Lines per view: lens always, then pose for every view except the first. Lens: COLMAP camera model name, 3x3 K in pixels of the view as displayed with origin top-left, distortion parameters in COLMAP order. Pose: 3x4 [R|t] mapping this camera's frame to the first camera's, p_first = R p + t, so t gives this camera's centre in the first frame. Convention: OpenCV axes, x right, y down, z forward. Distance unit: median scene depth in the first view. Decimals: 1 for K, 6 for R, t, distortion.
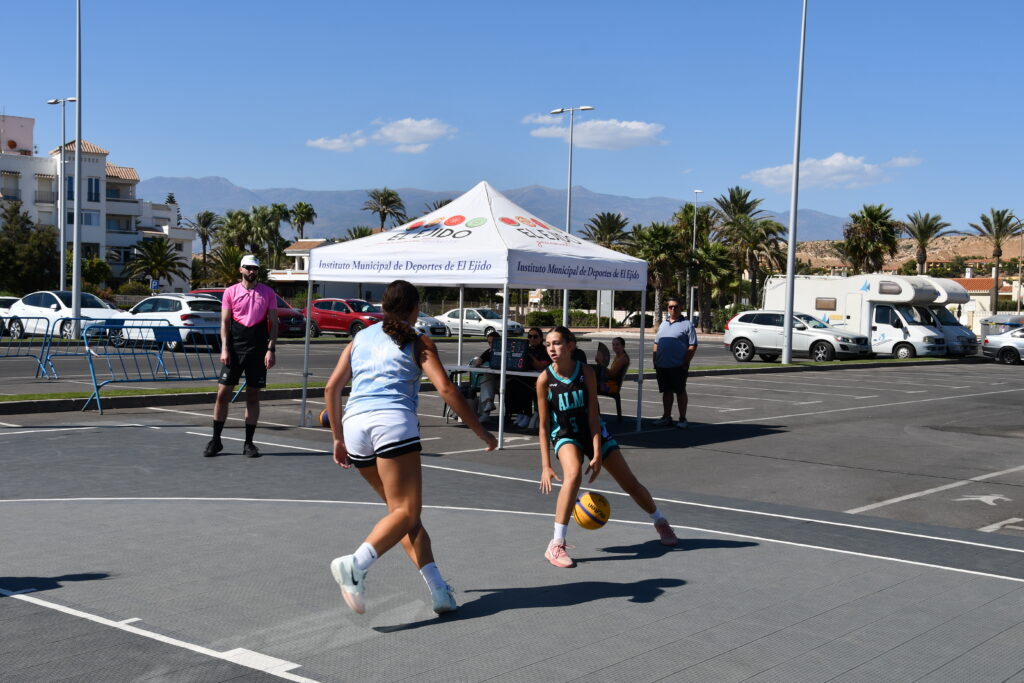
lens RADIAL K [[1260.1, 0, 512.0], [0, 1260.1, 341.5], [0, 0, 1]] dist [0.076258, 0.022597]
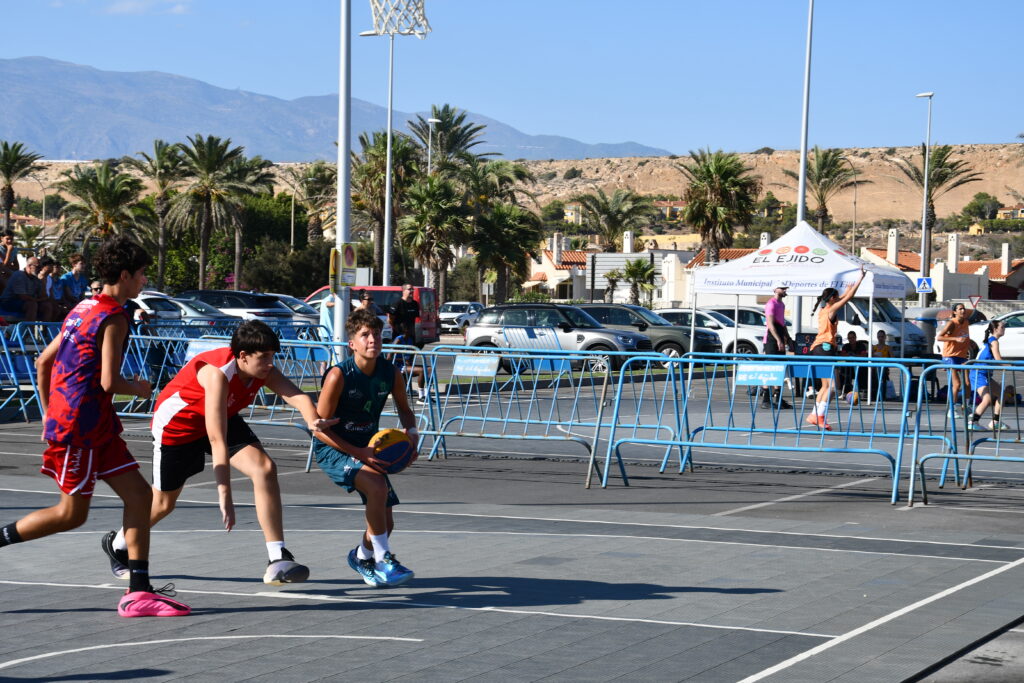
lens RADIAL K [[2500.5, 0, 512.0], [0, 2500.5, 341.5], [0, 0, 1]] dist [0.584745, 0.721749]
pose [[0.963198, -0.008889, 0.268646, -0.247106], [0.010491, 0.999935, -0.004530, 0.003188], [-0.268588, 0.007182, 0.963228, -0.358250]]
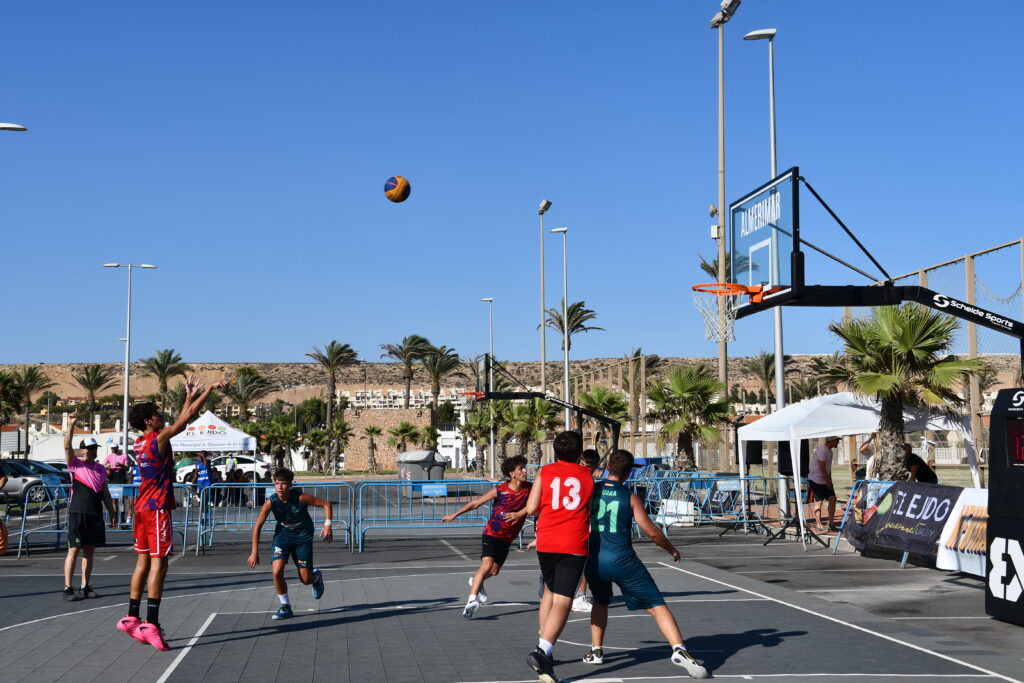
lens RADIAL K [[1381.4, 0, 512.0], [0, 1381.4, 341.5], [0, 0, 1]] dist [0.139579, 0.118908]
pose [[0.692715, 0.025314, 0.720767, -0.373048], [0.047630, 0.995596, -0.080742, -0.001872], [-0.719637, 0.090262, 0.688458, -0.318717]]
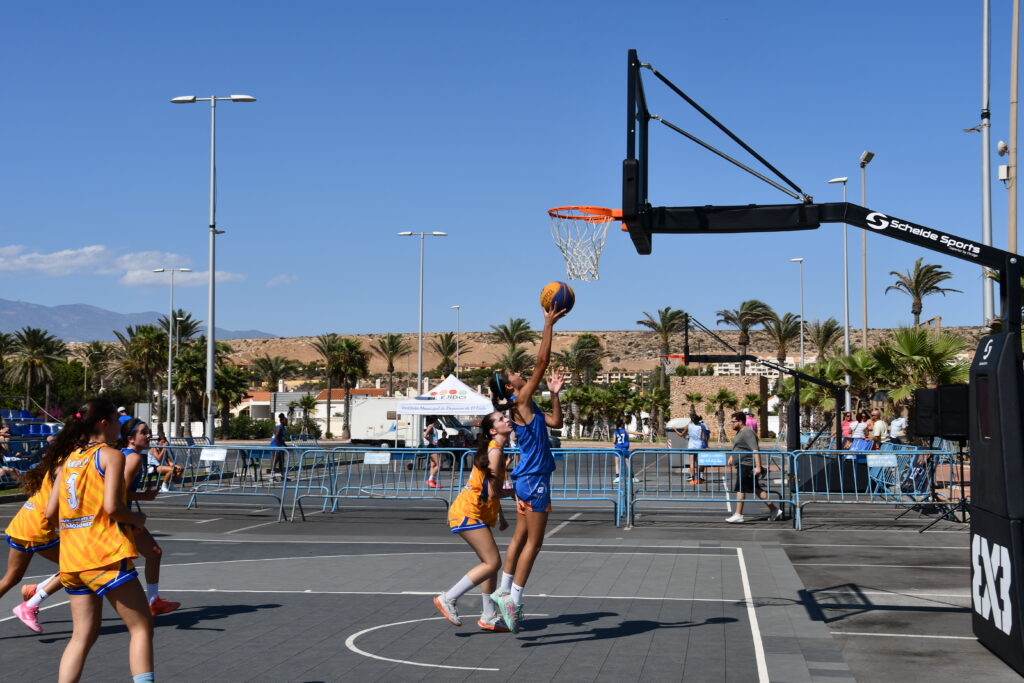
lens RADIAL K [[1381.4, 0, 512.0], [0, 1381.4, 341.5], [0, 0, 1]] dist [0.139579, 0.118908]
pose [[0.863534, 0.005532, 0.504260, -0.315557], [0.033867, 0.997046, -0.068936, 0.000495], [-0.503152, 0.076606, 0.860796, -0.331157]]
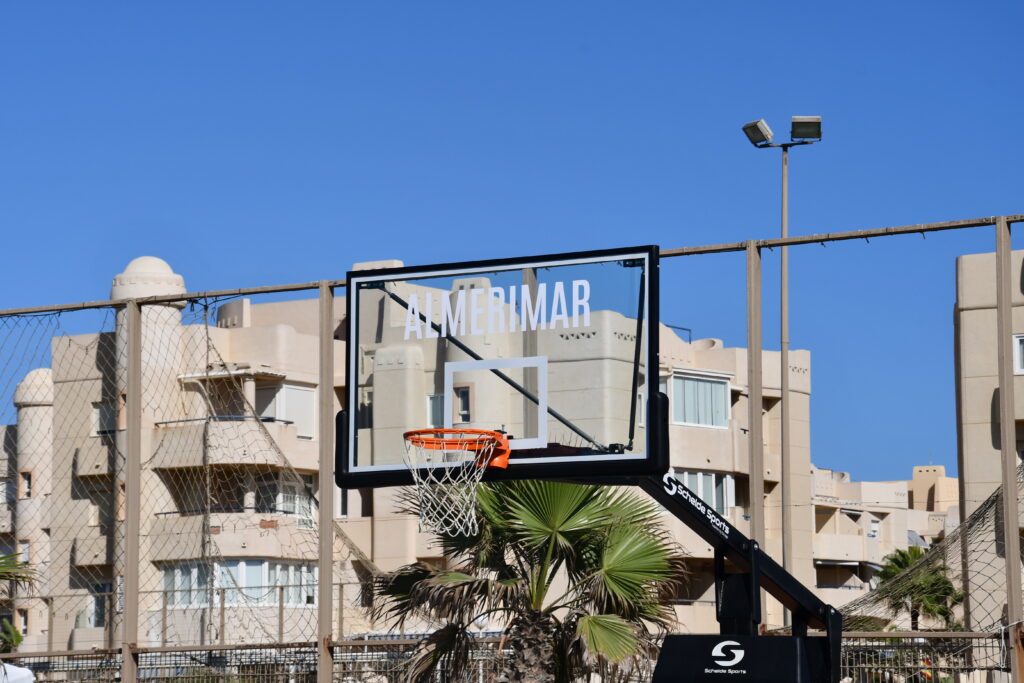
lens RADIAL K [[3239.2, 0, 475.8], [0, 3239.2, 363.7], [0, 0, 1]] dist [0.908415, 1.232968]
pose [[-0.087530, 0.082078, 0.992775, -0.438823], [0.027911, 0.996411, -0.079918, -0.007629], [-0.995771, 0.020714, -0.089506, -0.217266]]
